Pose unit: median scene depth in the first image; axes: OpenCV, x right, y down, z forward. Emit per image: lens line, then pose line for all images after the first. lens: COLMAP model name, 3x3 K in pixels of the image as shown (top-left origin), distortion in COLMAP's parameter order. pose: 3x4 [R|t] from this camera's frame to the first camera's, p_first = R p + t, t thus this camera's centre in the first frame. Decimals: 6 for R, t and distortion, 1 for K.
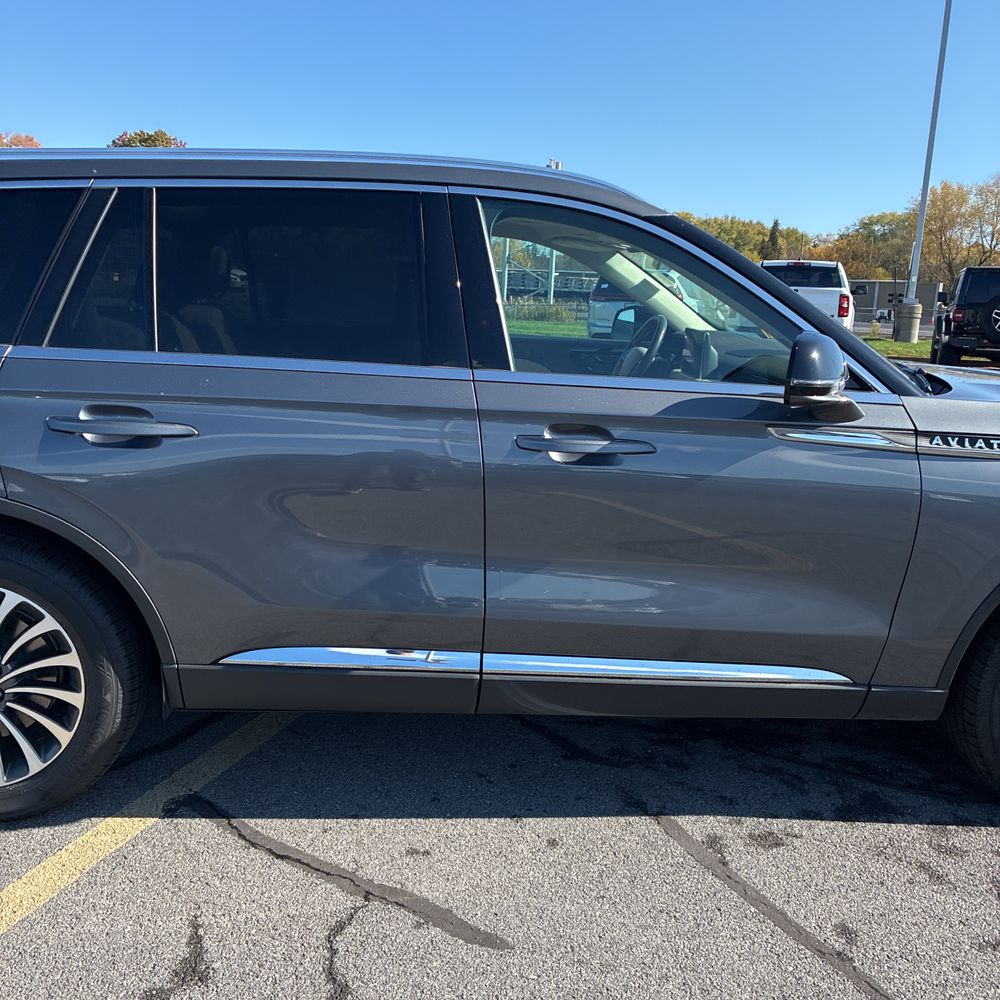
lens RADIAL K [[1041.8, 0, 500.0], [0, 1041.8, 500.0], [0, 0, 1]] dist [0.039578, -0.011645]
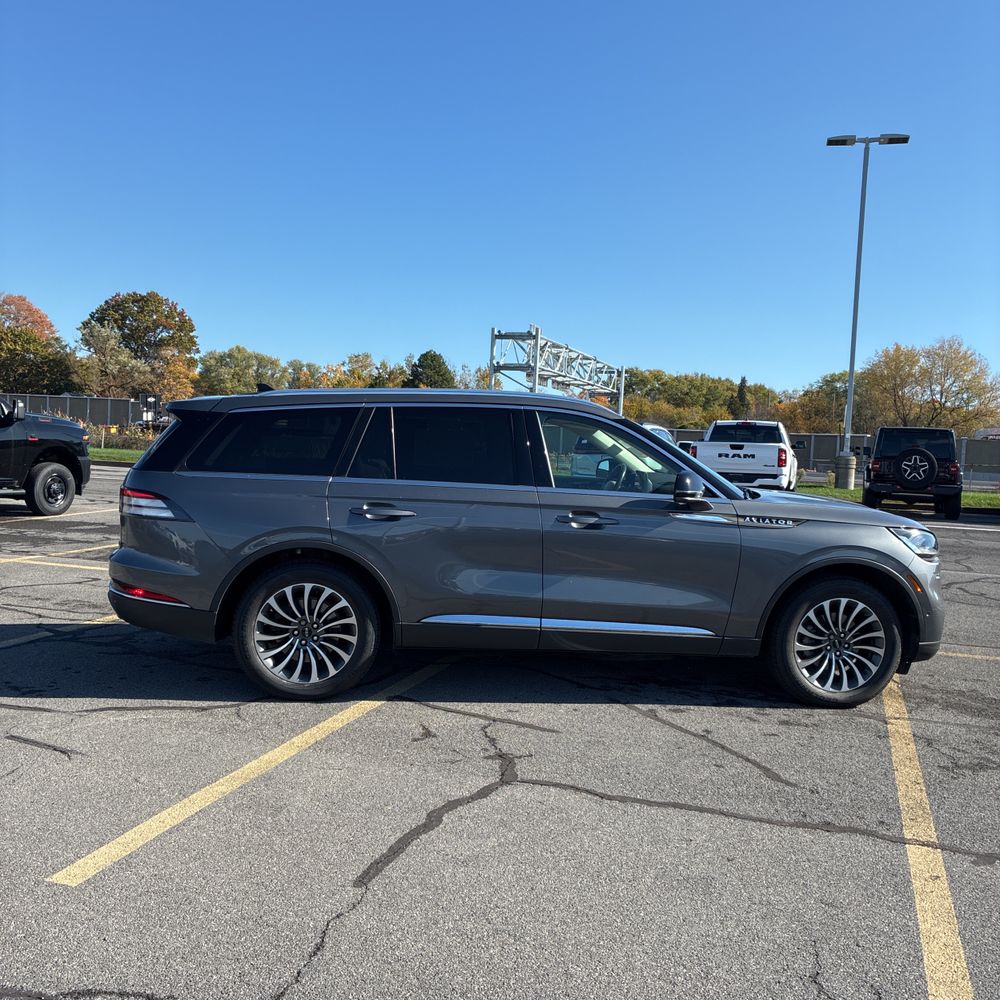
lens RADIAL K [[1321.5, 0, 500.0], [0, 1321.5, 500.0], [0, 0, 1]] dist [0.153758, -0.012211]
pose [[0.999113, -0.001289, 0.042087, -0.206870], [0.007608, 0.988606, -0.150337, 0.302297], [-0.041414, 0.150524, 0.987739, -1.649695]]
